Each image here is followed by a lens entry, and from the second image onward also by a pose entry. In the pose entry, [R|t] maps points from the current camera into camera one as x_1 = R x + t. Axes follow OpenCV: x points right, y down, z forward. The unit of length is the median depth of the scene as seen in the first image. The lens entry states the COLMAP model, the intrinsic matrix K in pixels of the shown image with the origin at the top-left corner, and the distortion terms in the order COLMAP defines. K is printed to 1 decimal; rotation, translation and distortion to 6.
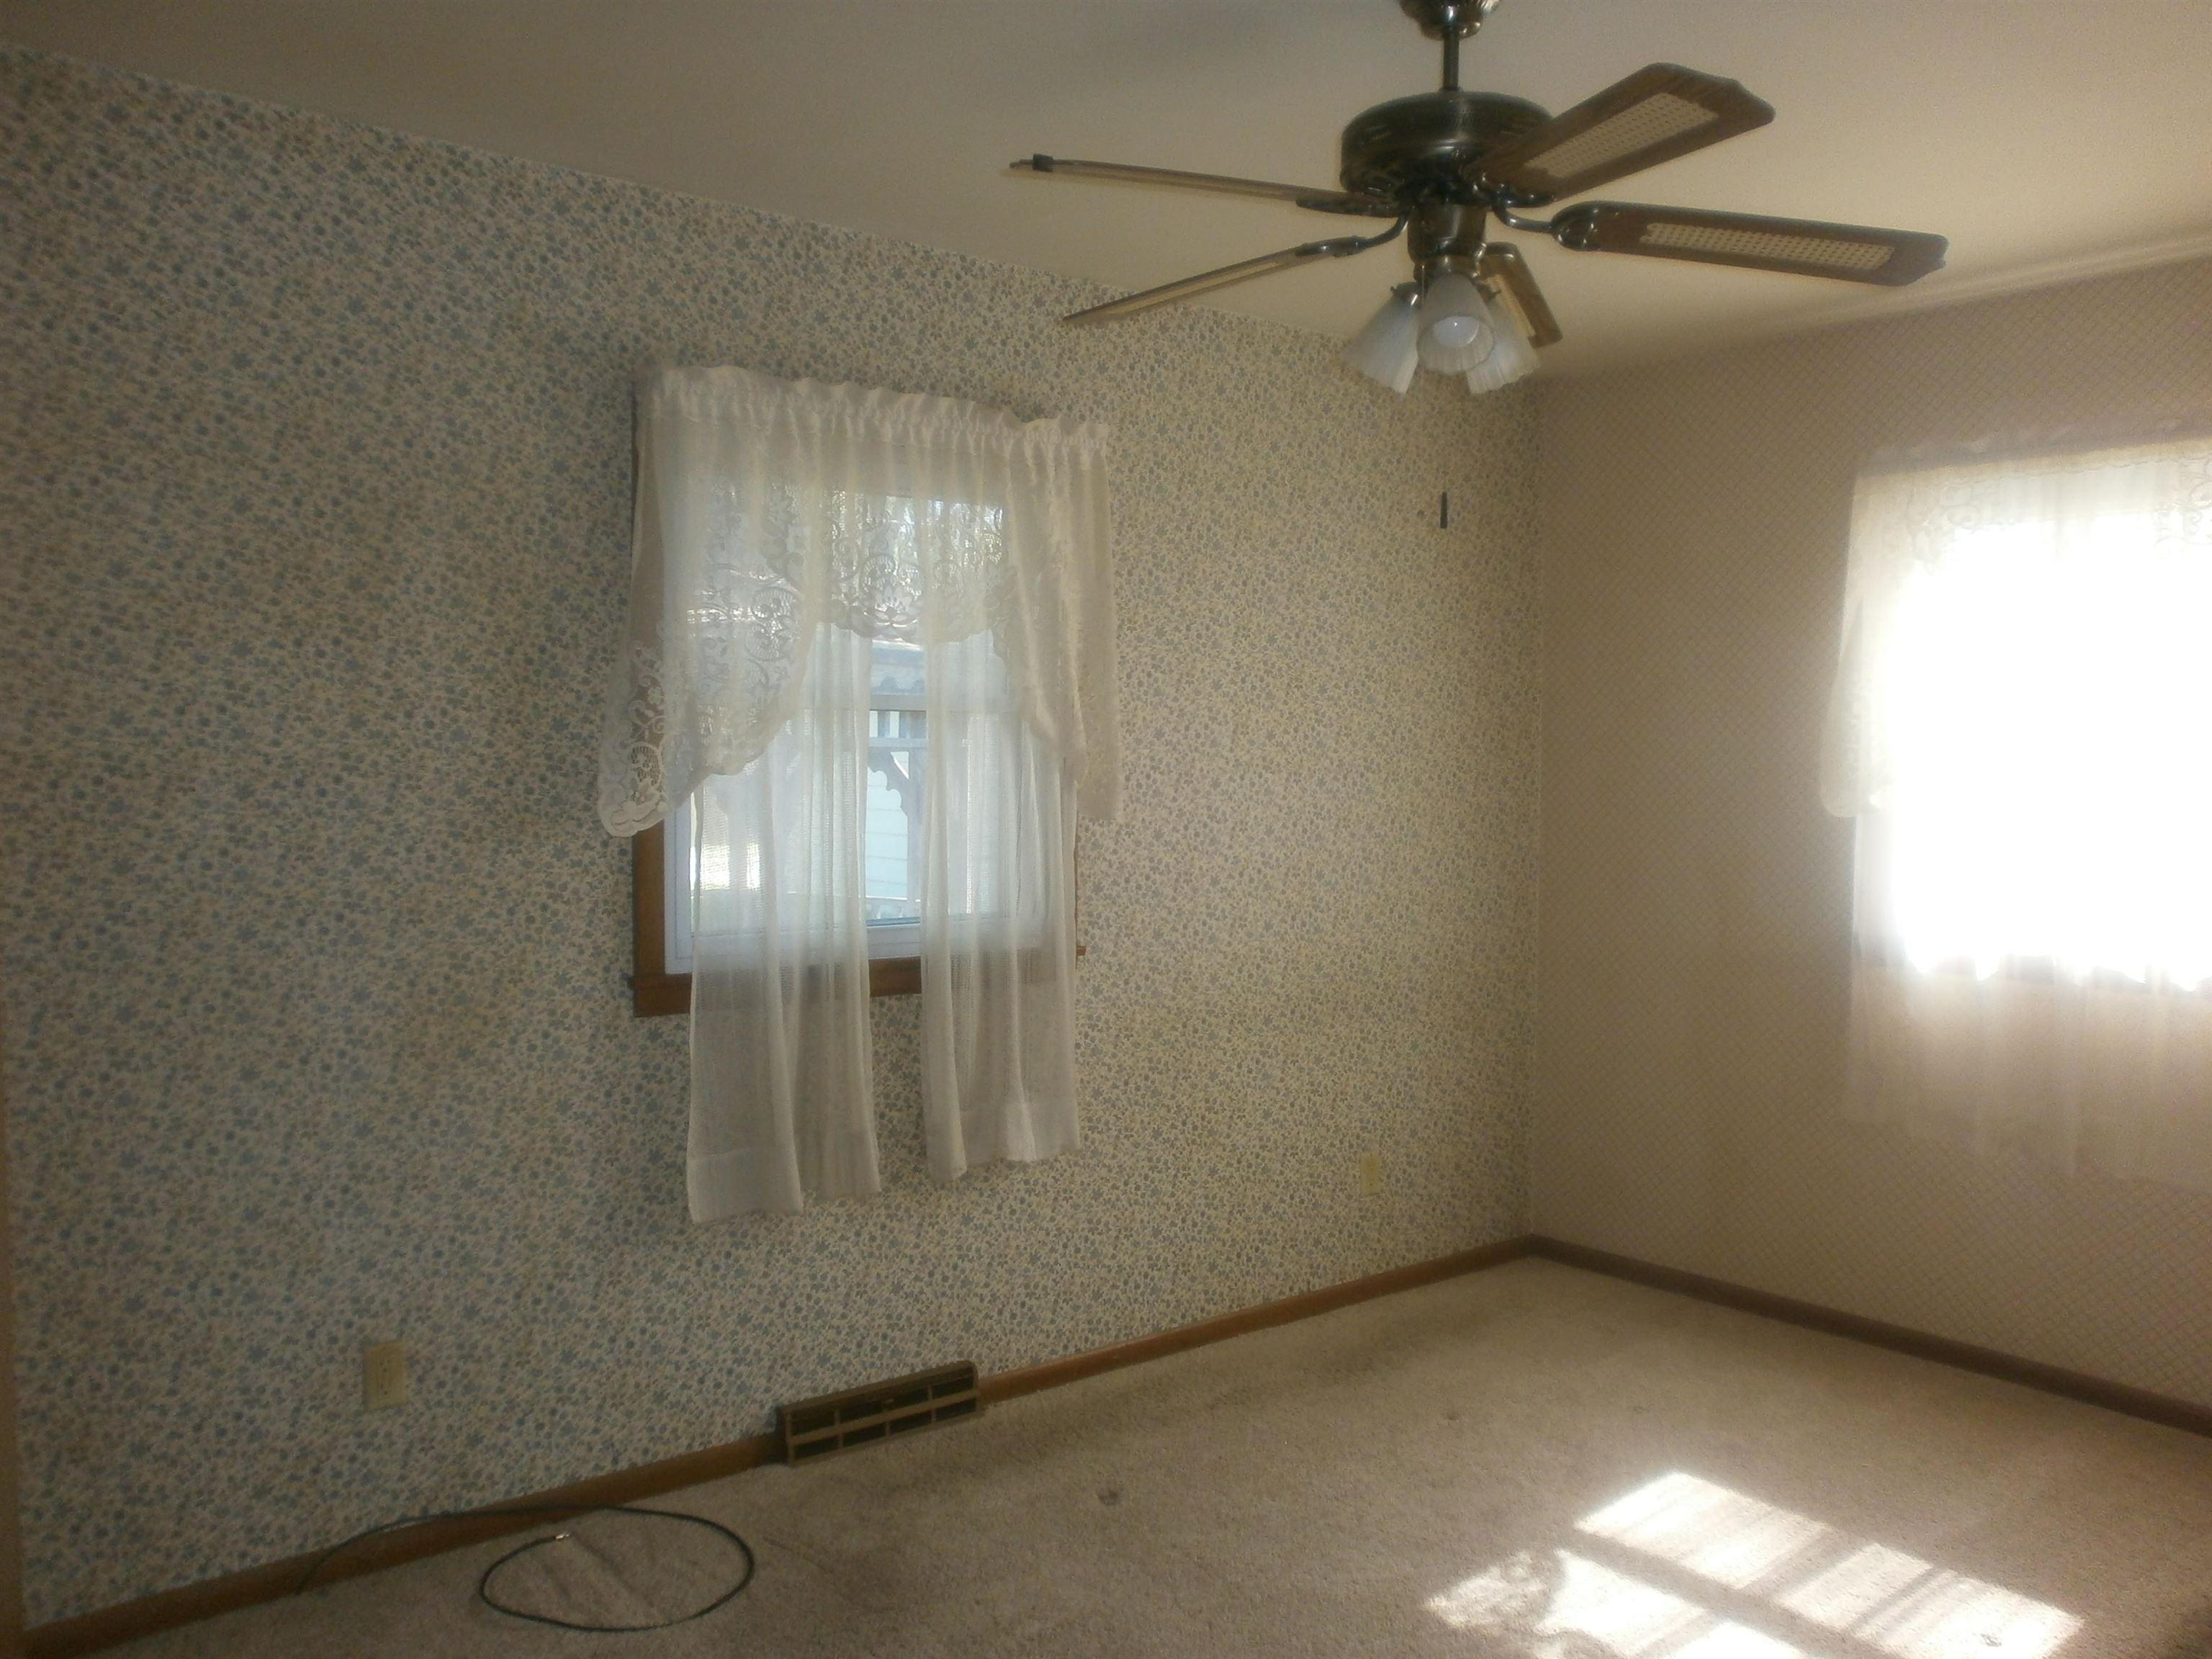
lens RADIAL K [[1773.4, 0, 1106.0], [0, 1773.4, 829.5], [0, 0, 1]] dist [-0.009291, 0.064072]
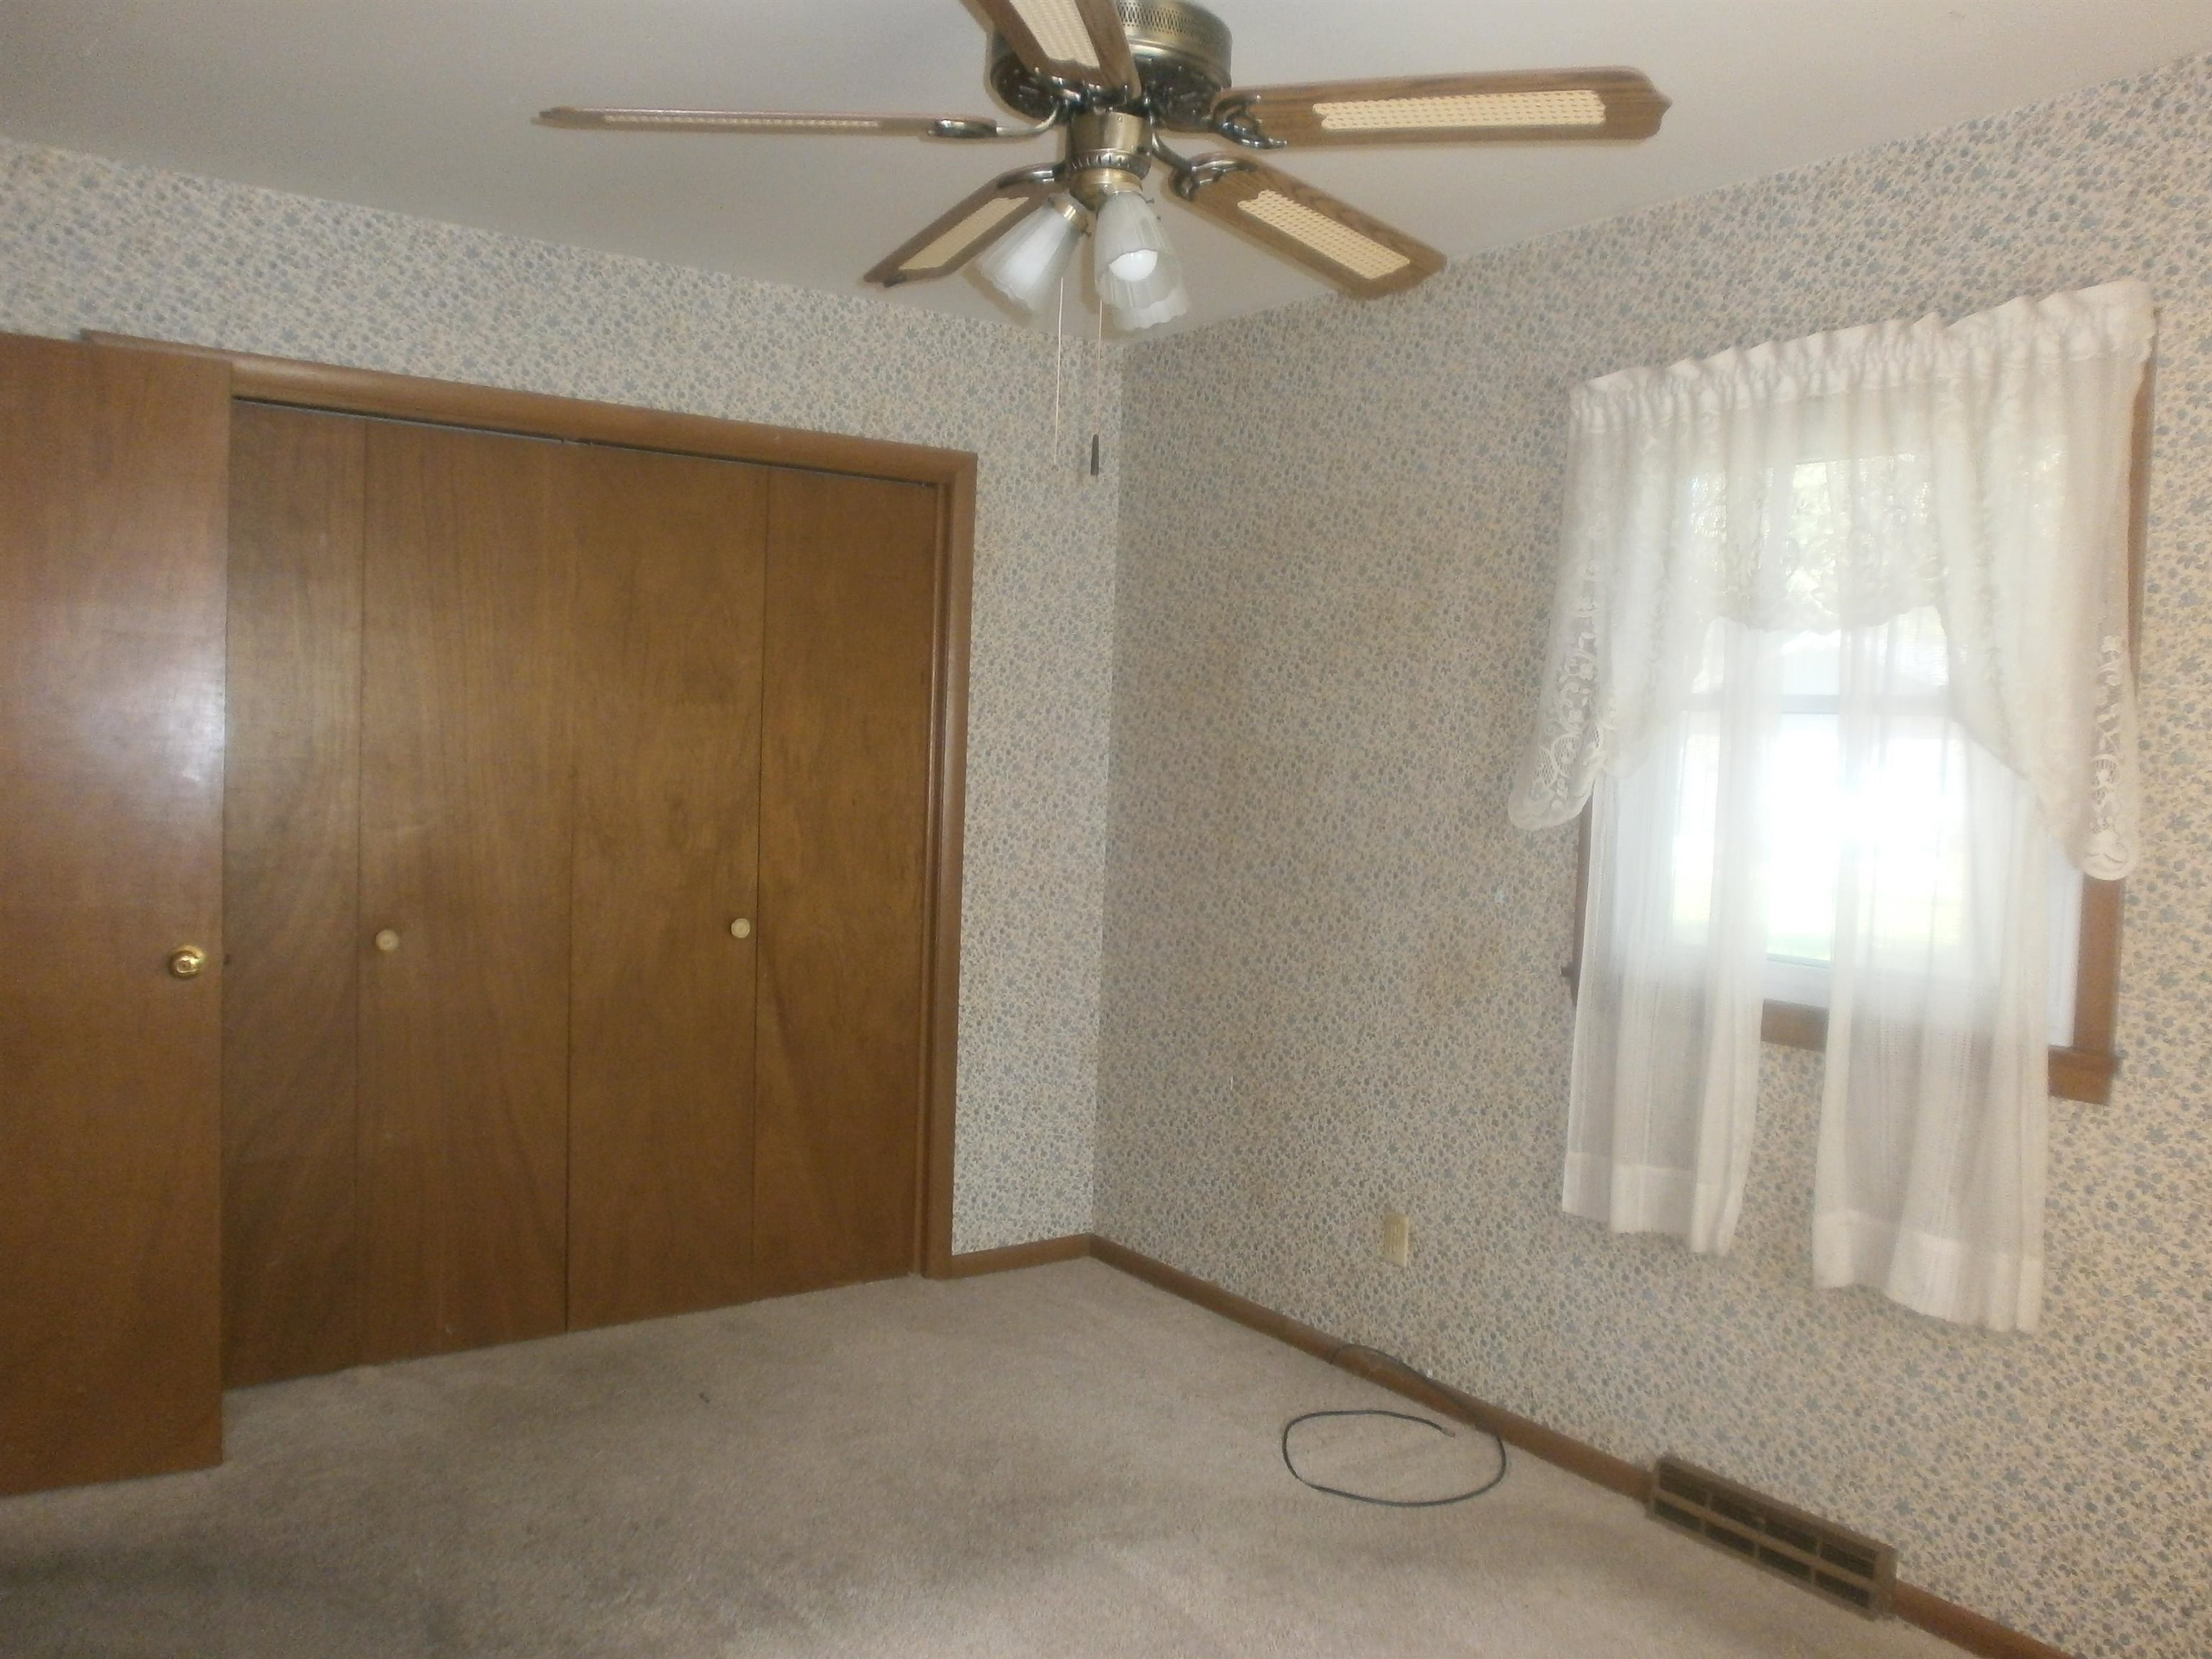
lens RADIAL K [[1773.4, 0, 1106.0], [0, 1773.4, 829.5], [0, 0, 1]] dist [-0.009291, 0.064072]
pose [[-0.022891, 0.047030, -0.998631, 0.814704], [-0.081702, 0.995464, 0.048754, -0.028373], [0.996394, 0.082706, -0.018945, 0.756266]]
